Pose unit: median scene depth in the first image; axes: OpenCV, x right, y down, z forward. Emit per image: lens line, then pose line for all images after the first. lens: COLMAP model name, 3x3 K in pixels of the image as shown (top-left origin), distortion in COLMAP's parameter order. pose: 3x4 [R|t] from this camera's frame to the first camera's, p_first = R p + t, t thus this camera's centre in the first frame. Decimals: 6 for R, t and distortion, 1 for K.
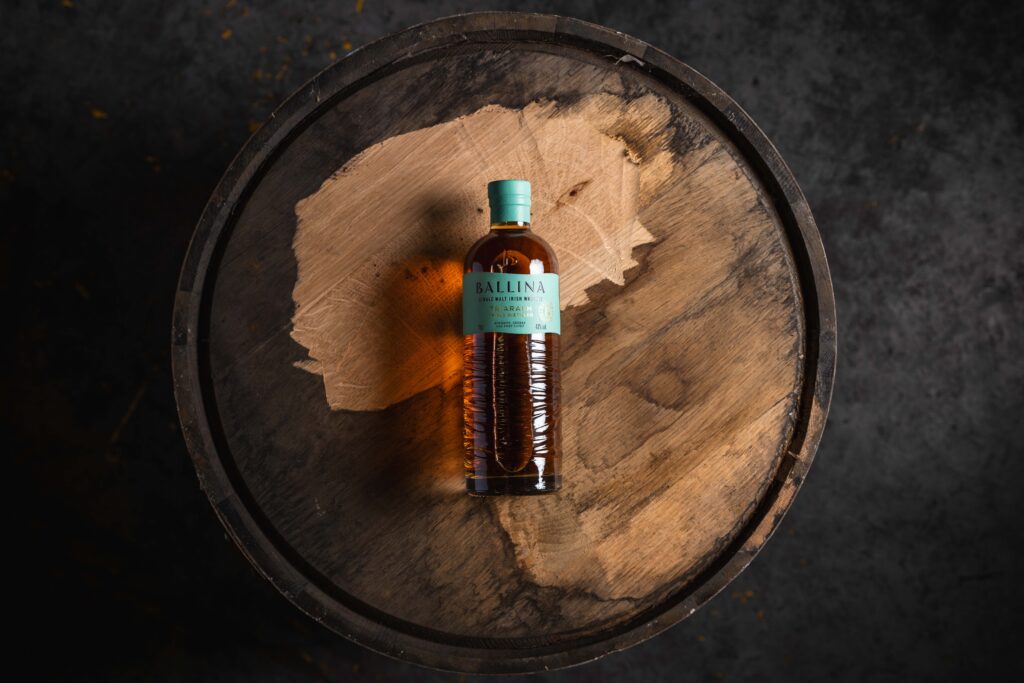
lens RADIAL K [[1463.9, 0, 506.4], [0, 1463.9, 332.2], [0, 0, 1]] dist [0.003701, 0.019665]
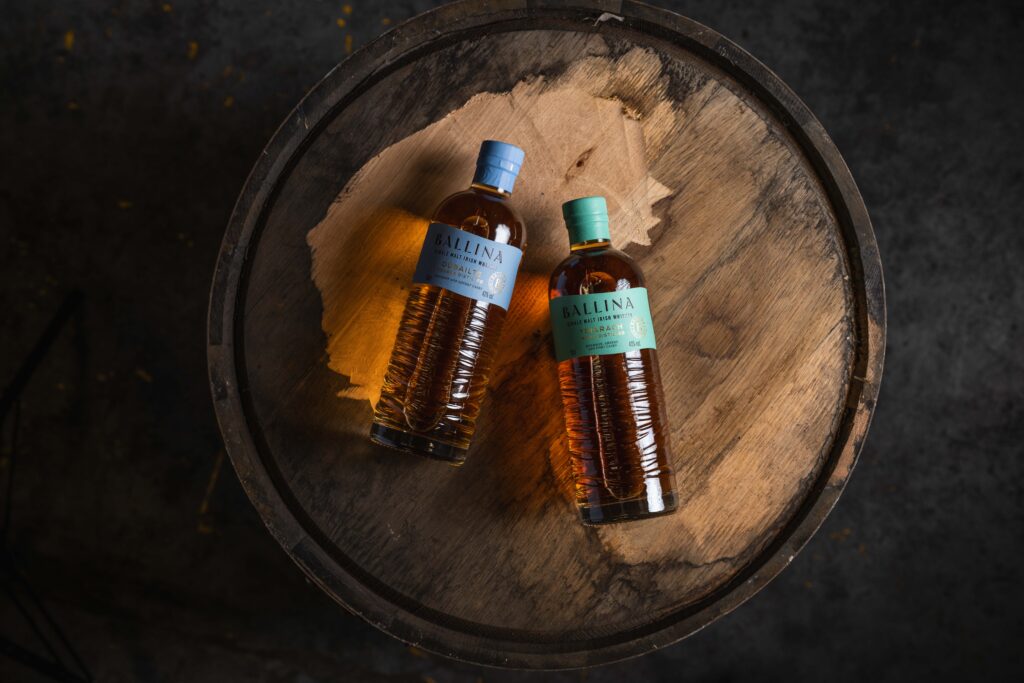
lens RADIAL K [[1360.3, 0, 512.0], [0, 1360.3, 341.5], [0, 0, 1]] dist [0.011357, -0.008824]
pose [[0.976721, -0.210021, -0.043671, 0.016153], [0.209770, 0.977696, -0.010306, 0.020773], [0.044861, 0.000906, 0.998993, 0.092523]]
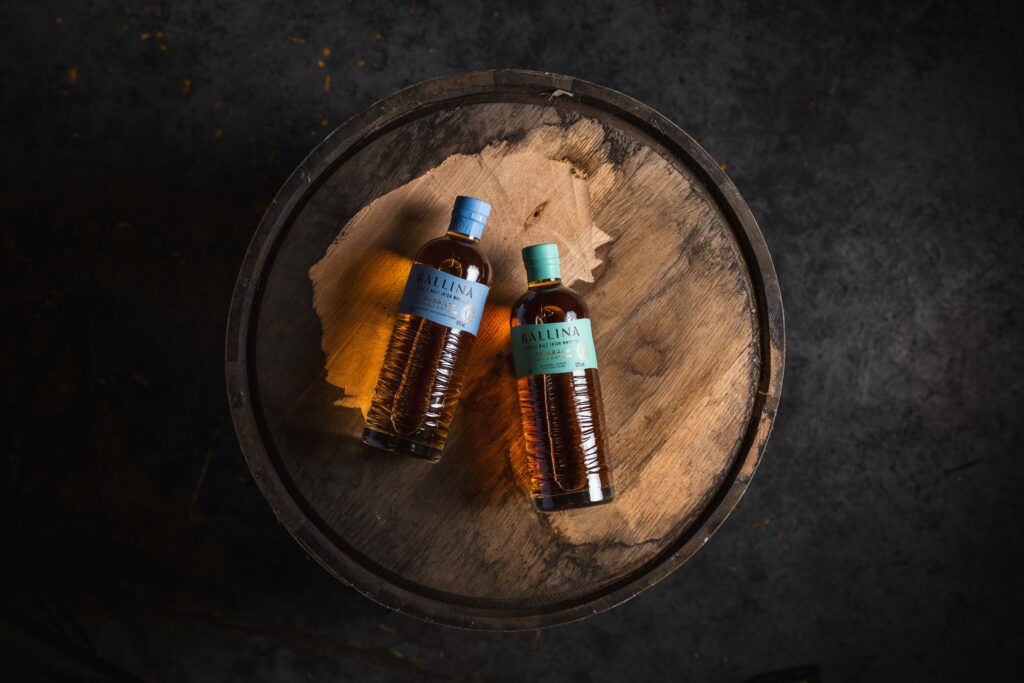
lens RADIAL K [[1360.3, 0, 512.0], [0, 1360.3, 341.5], [0, 0, 1]] dist [0.011357, -0.008824]
pose [[0.979346, -0.202028, -0.008141, 0.014537], [0.202039, 0.979377, 0.000499, 0.001194], [0.007872, -0.002134, 0.999967, -0.098811]]
